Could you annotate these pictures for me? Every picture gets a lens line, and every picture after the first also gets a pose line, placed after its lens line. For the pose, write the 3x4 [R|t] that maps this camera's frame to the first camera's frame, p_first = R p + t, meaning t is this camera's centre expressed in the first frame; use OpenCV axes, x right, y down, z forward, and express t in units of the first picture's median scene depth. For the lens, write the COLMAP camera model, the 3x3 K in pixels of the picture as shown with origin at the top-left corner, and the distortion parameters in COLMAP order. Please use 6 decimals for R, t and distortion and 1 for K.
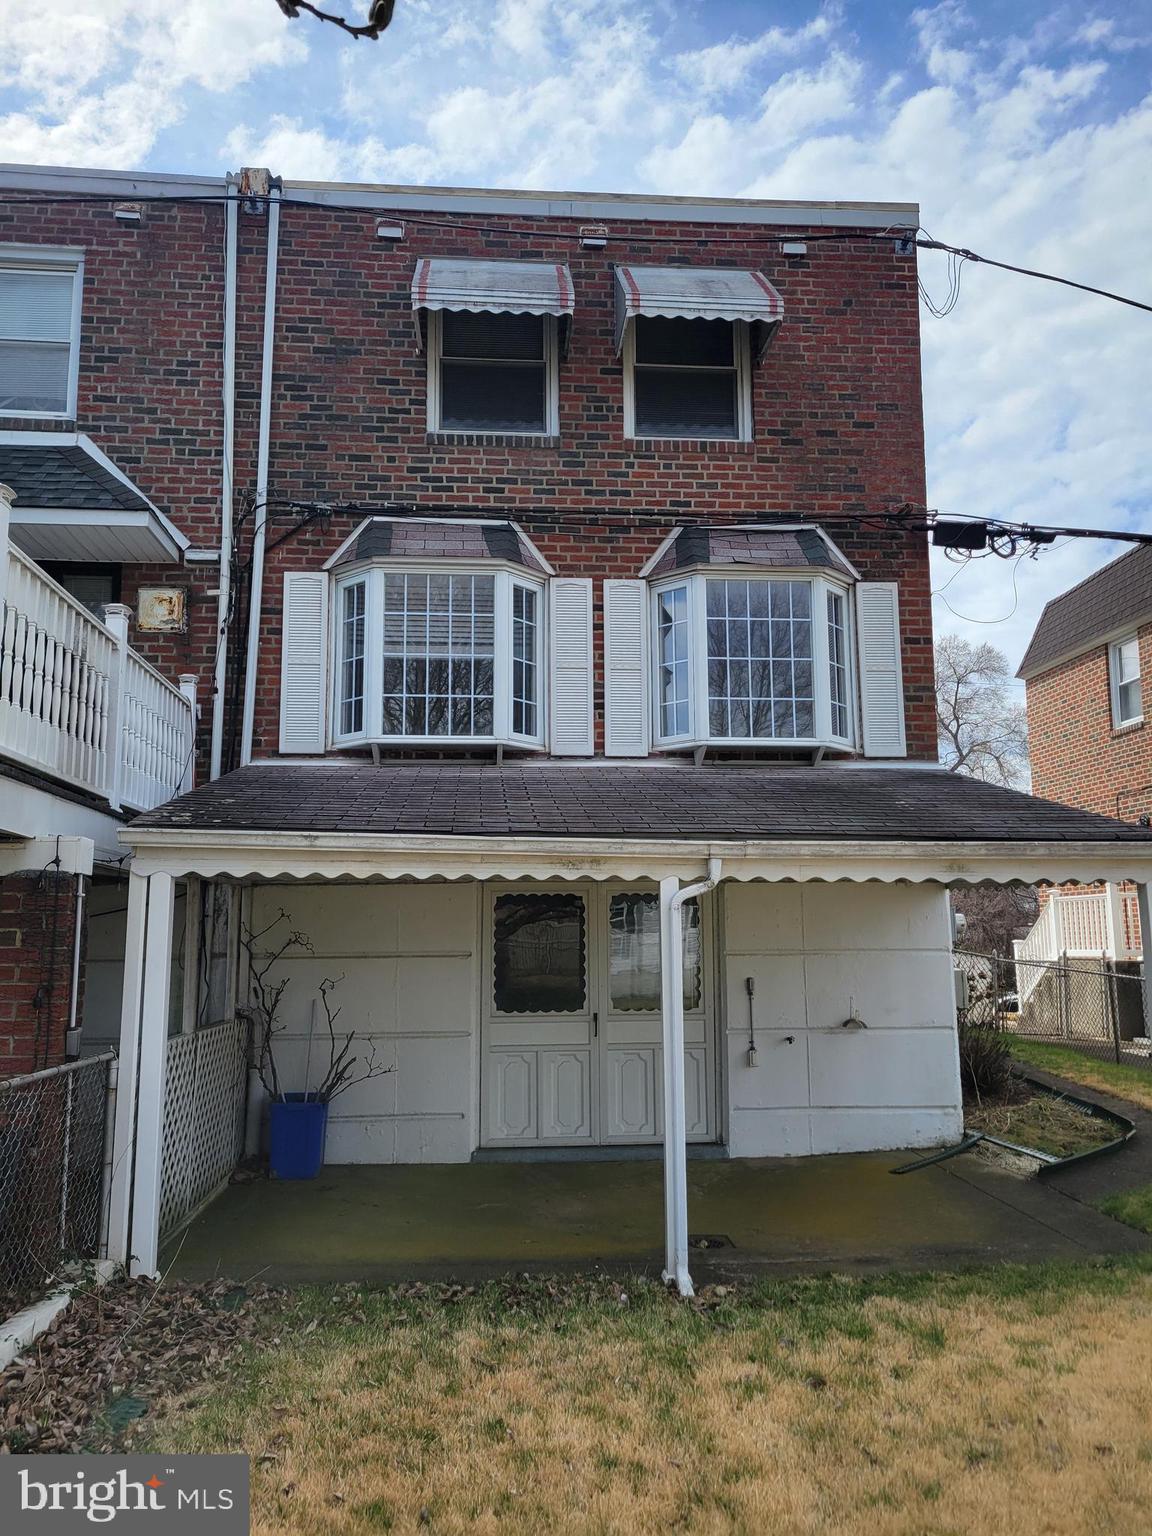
lens RADIAL K [[1139.0, 0, 569.0], [0, 1139.0, 793.1], [0, 0, 1]] dist [0.056581, -0.034209]
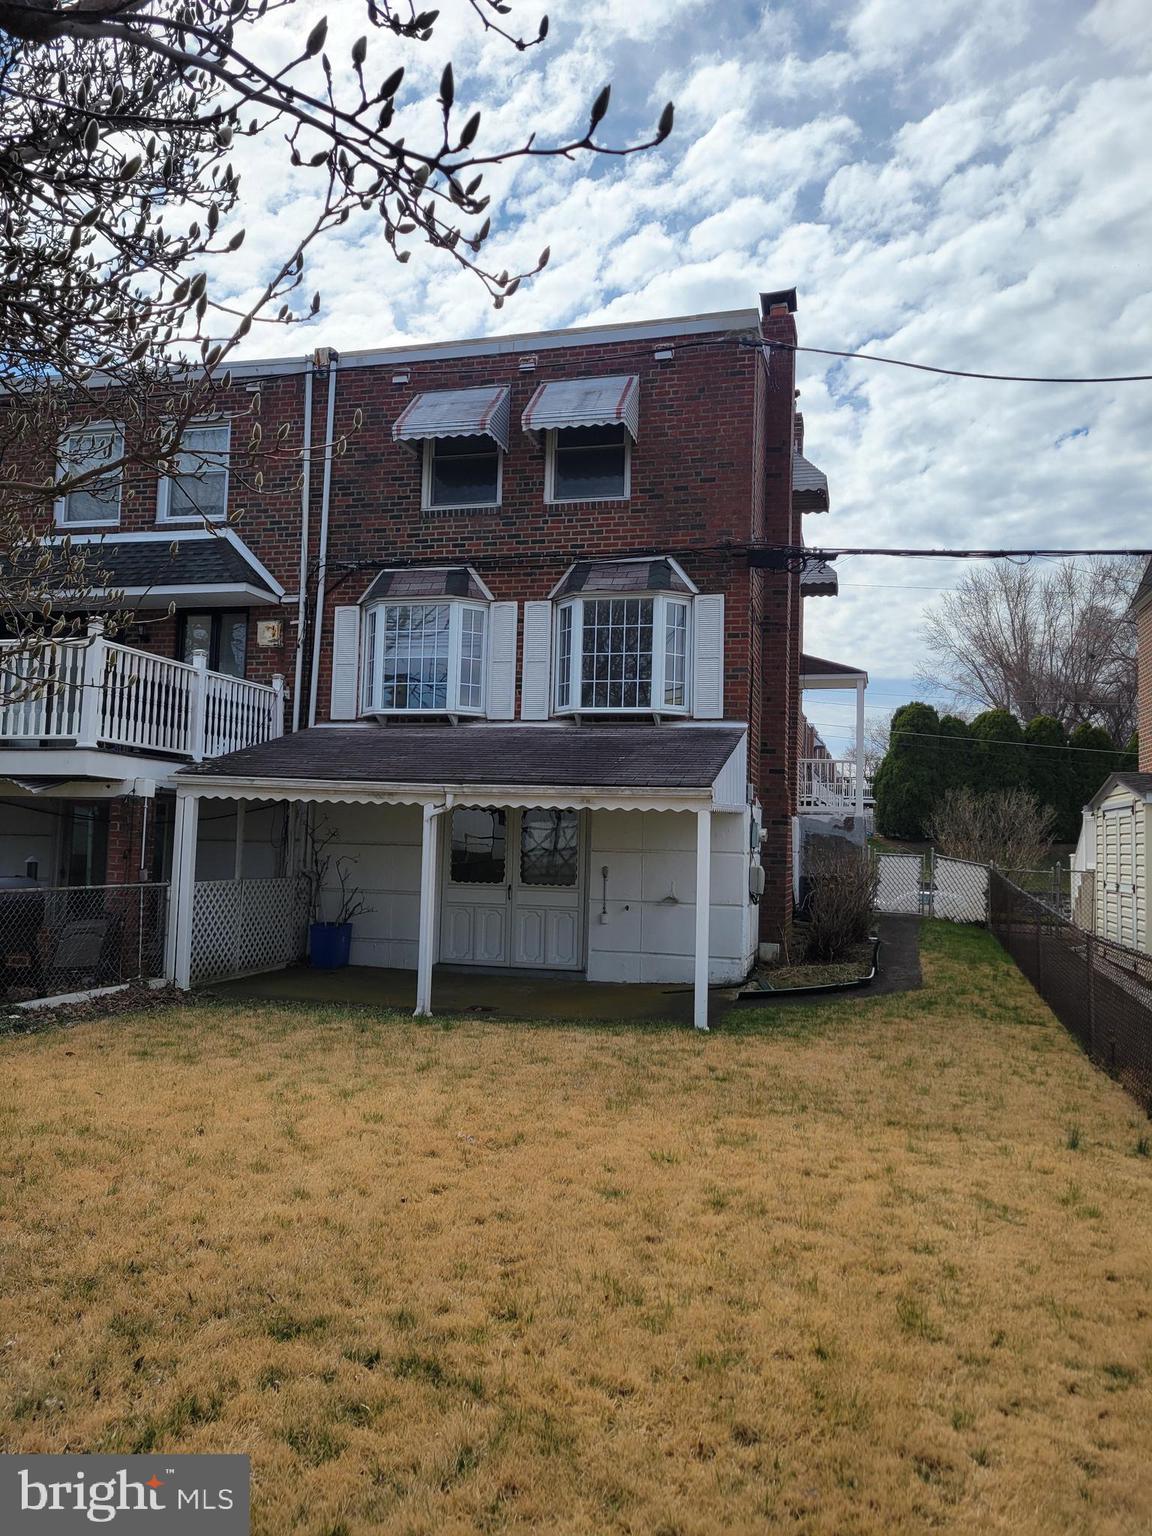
lens RADIAL K [[1145.9, 0, 562.0], [0, 1145.9, 772.3], [0, 0, 1]] dist [0.056452, -0.030911]
pose [[0.938051, 0.012207, -0.346281, 0.607370], [0.011912, 0.997653, 0.067436, -0.064012], [0.346292, -0.067383, 0.935704, -0.419701]]
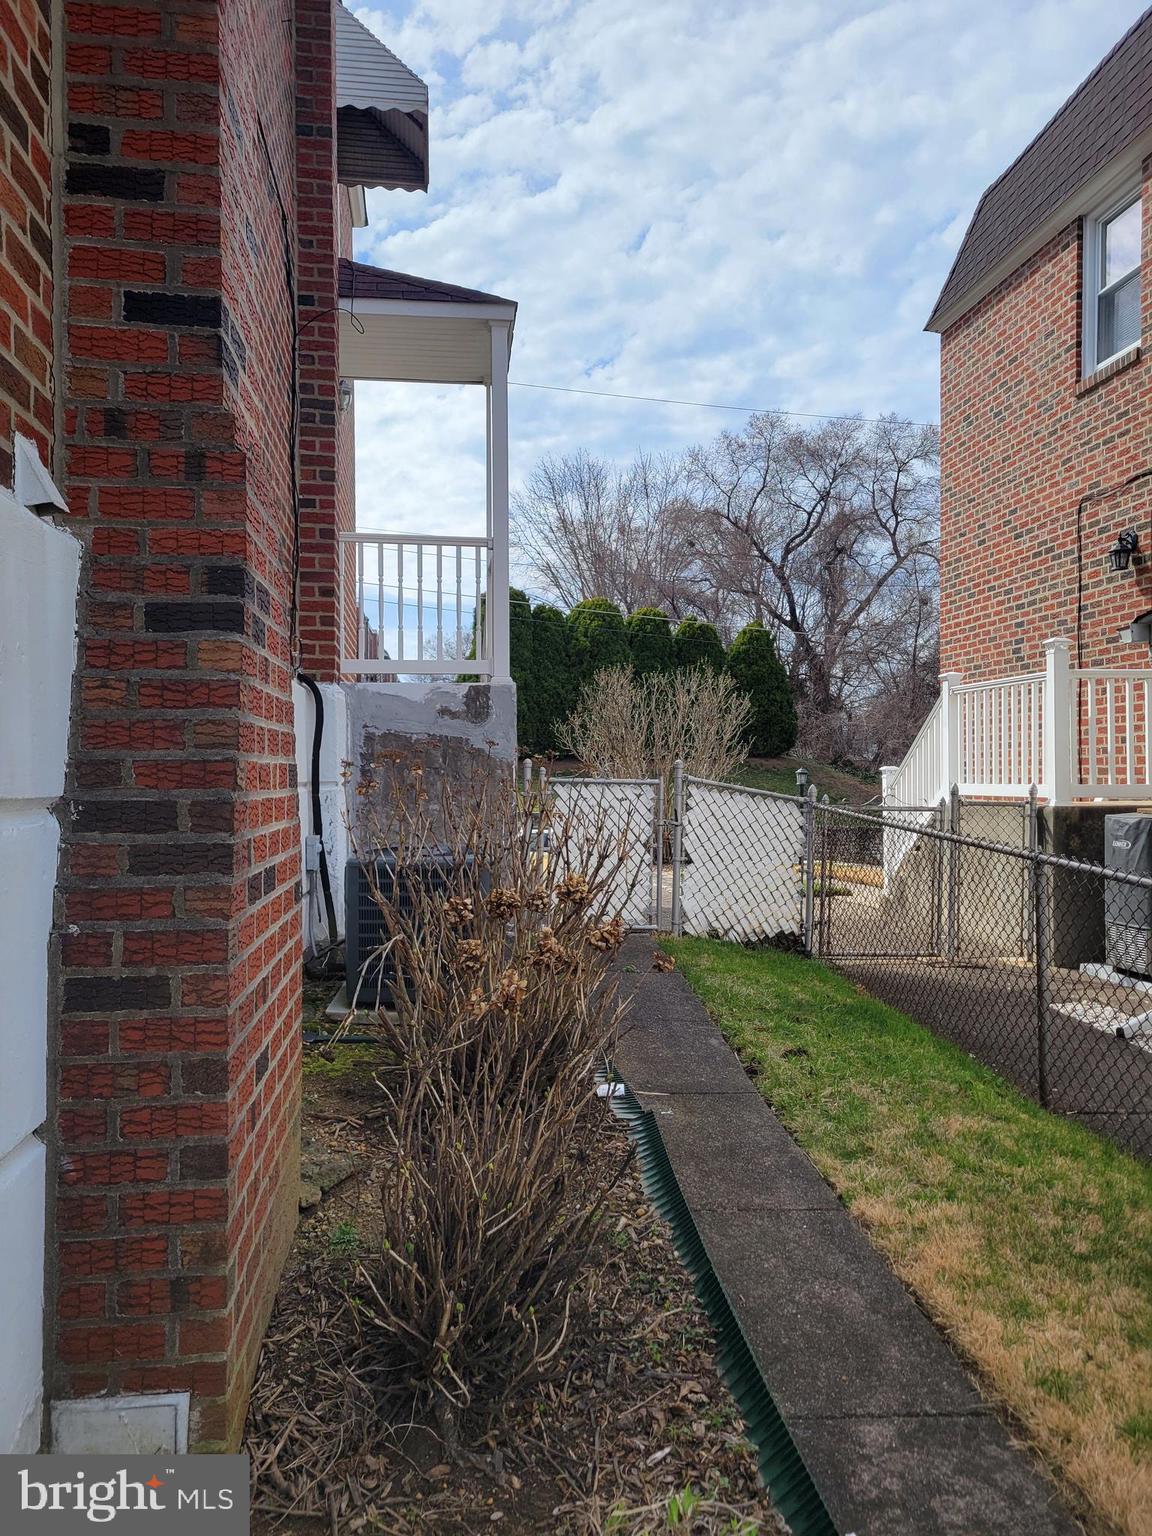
lens RADIAL K [[1148.3, 0, 569.6], [0, 1148.3, 773.9], [0, 0, 1]] dist [0.056322, -0.032669]
pose [[0.999095, 0.002232, 0.042482, 0.411202], [-0.007905, 0.990973, 0.133831, 0.111506], [-0.041799, -0.134045, 0.990093, 0.870387]]
